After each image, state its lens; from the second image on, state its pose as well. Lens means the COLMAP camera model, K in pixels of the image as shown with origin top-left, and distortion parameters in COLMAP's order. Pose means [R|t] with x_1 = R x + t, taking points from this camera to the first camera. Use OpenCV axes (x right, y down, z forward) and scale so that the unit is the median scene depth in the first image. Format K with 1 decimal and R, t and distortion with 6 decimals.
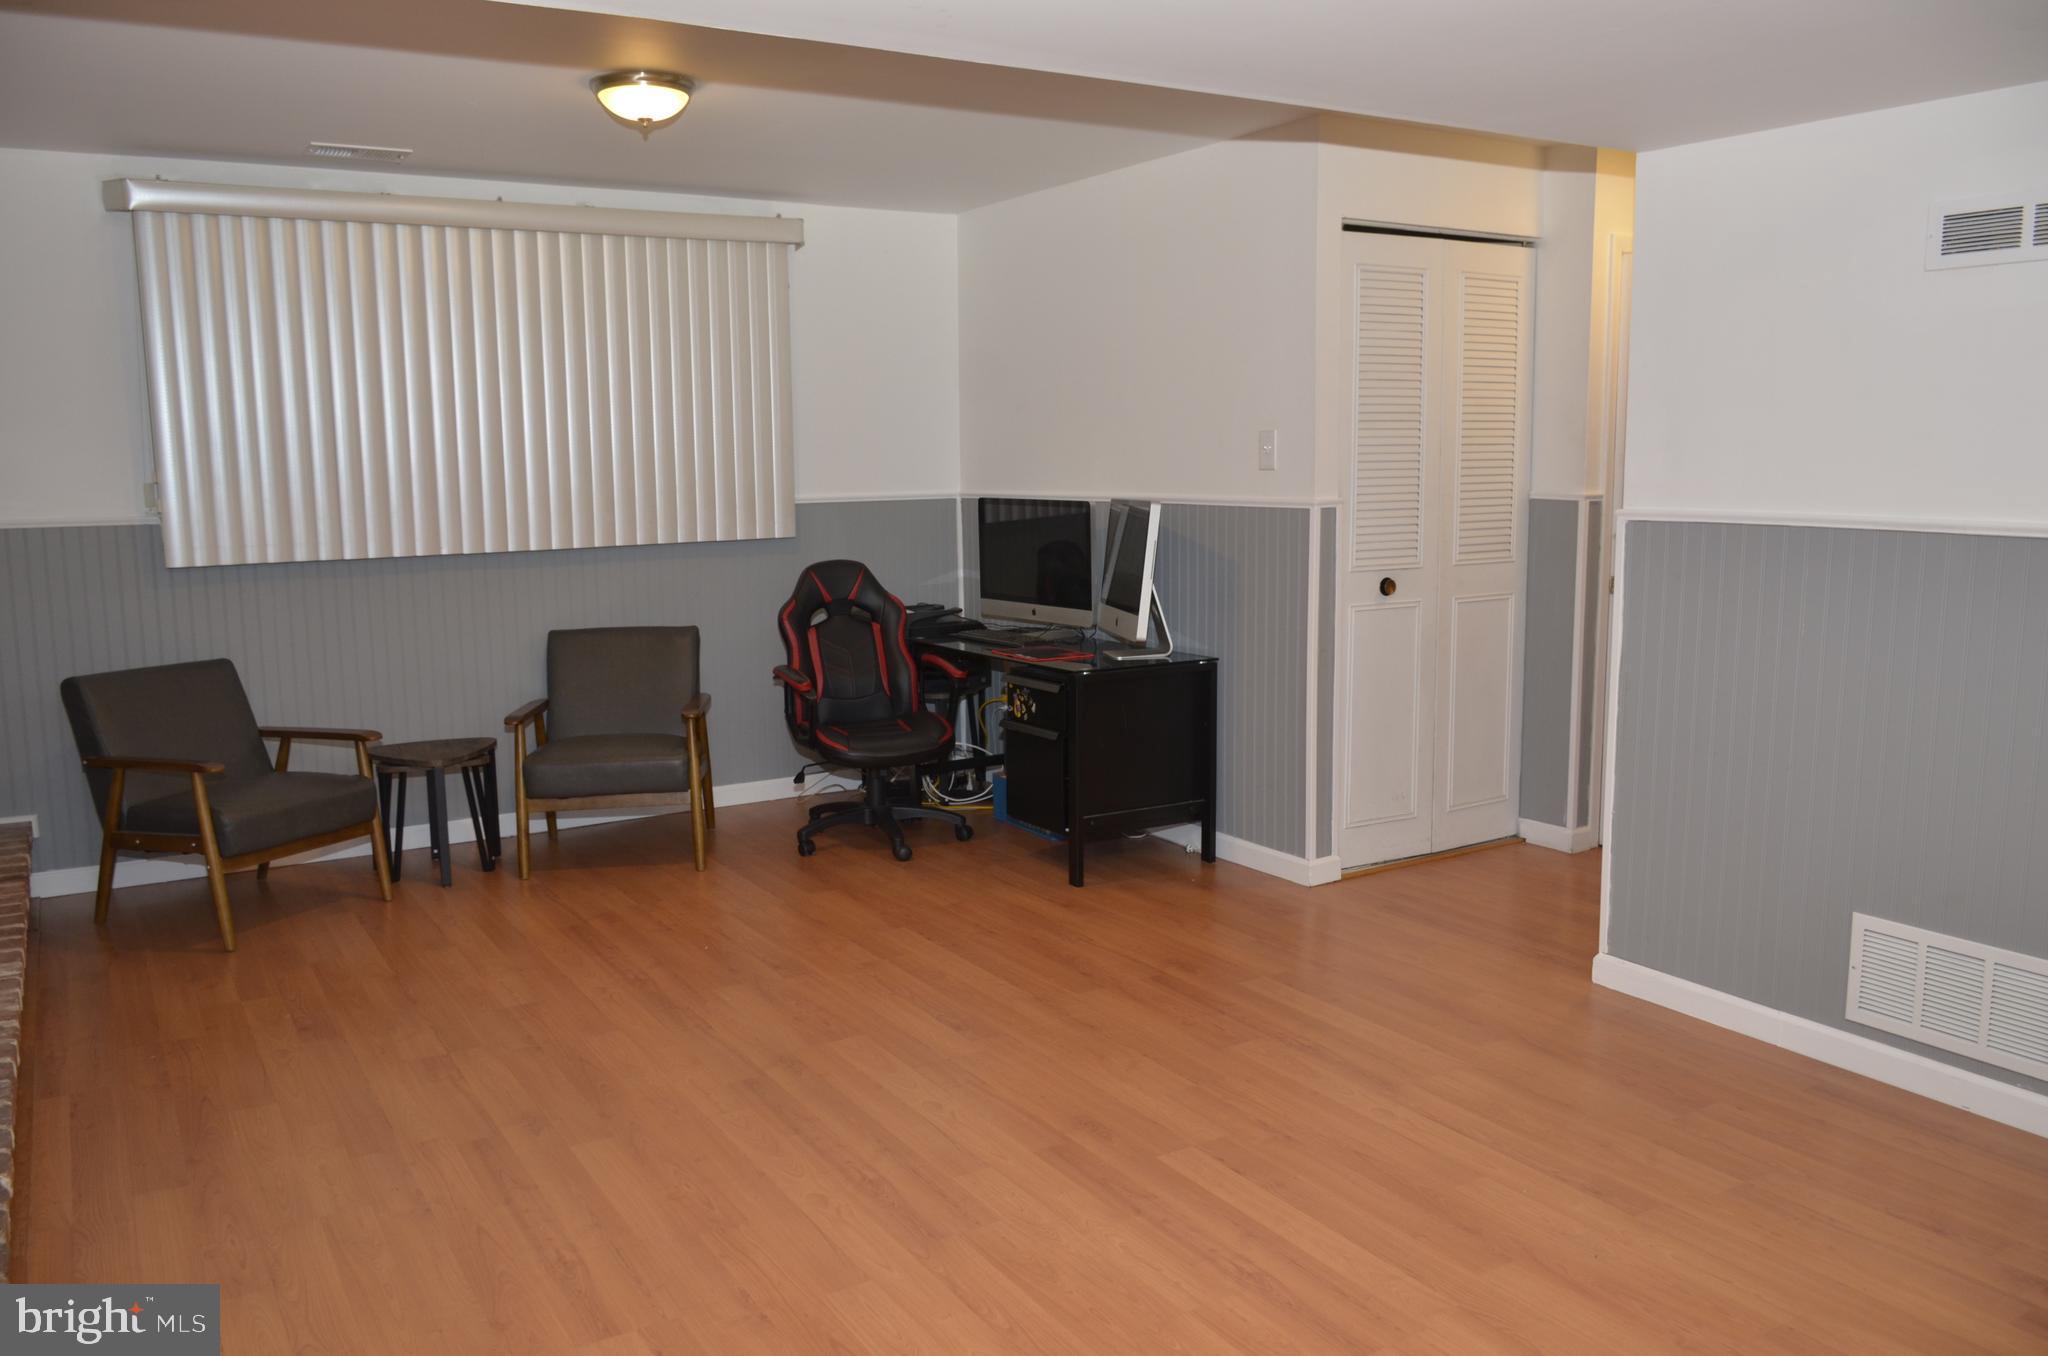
lens RADIAL K [[1548.2, 0, 998.1], [0, 1548.2, 682.7], [0, 0, 1]] dist [-0.030042, 0.000419]
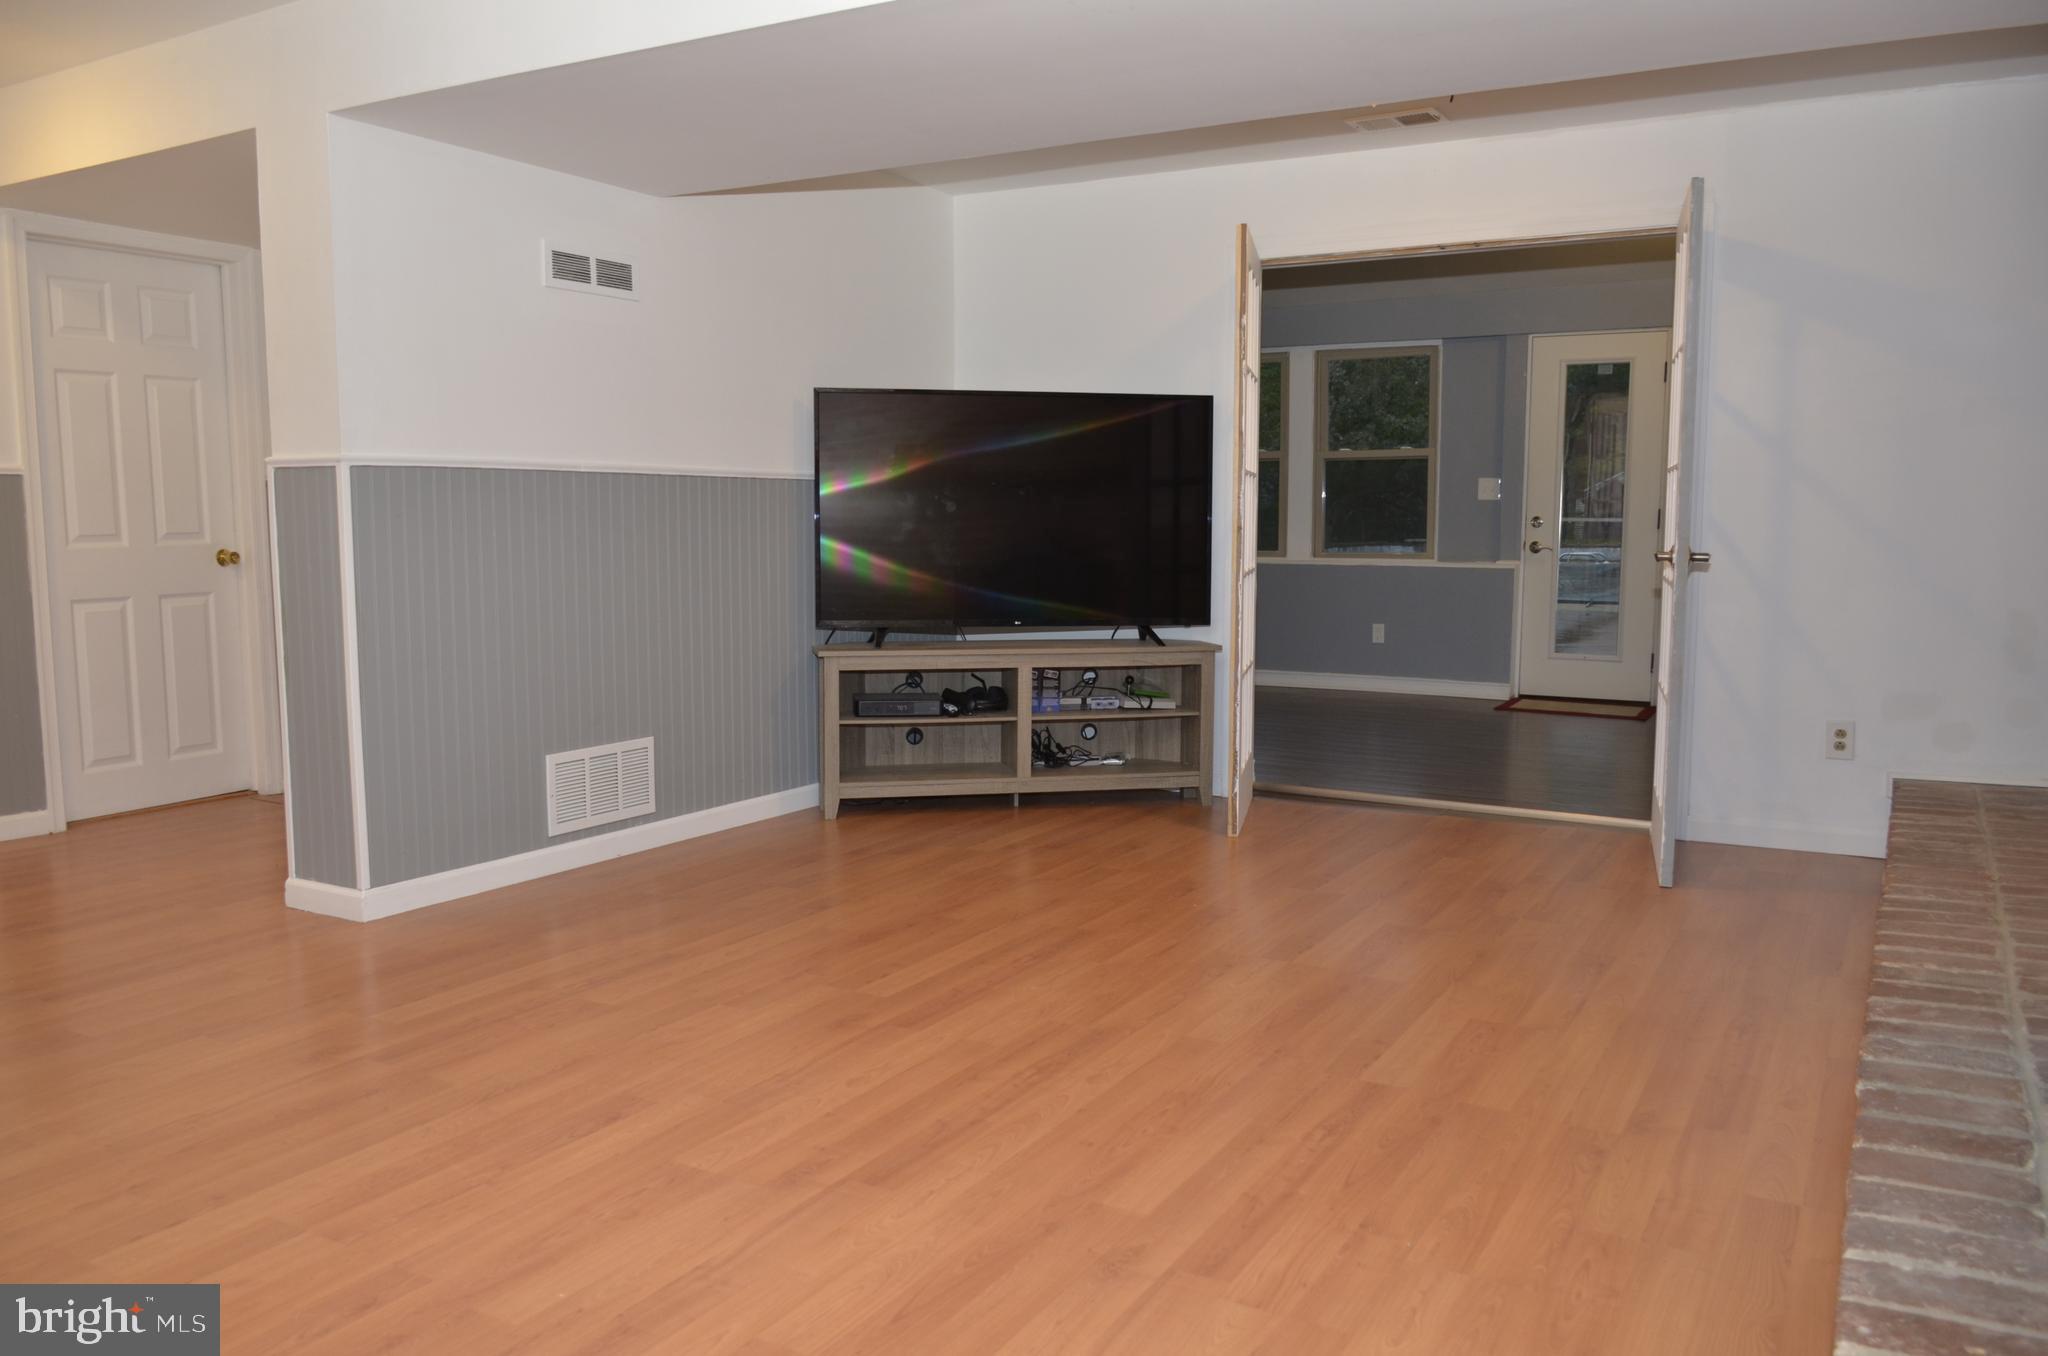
lens RADIAL K [[1561.8, 0, 1024.0], [0, 1561.8, 678.0], [0, 0, 1]] dist [-0.018256, -0.005571]
pose [[-0.481237, -0.081043, 0.872836, -0.833438], [0.134914, 0.977006, 0.165099, -0.086083], [-0.866146, 0.197210, -0.459237, 1.254107]]
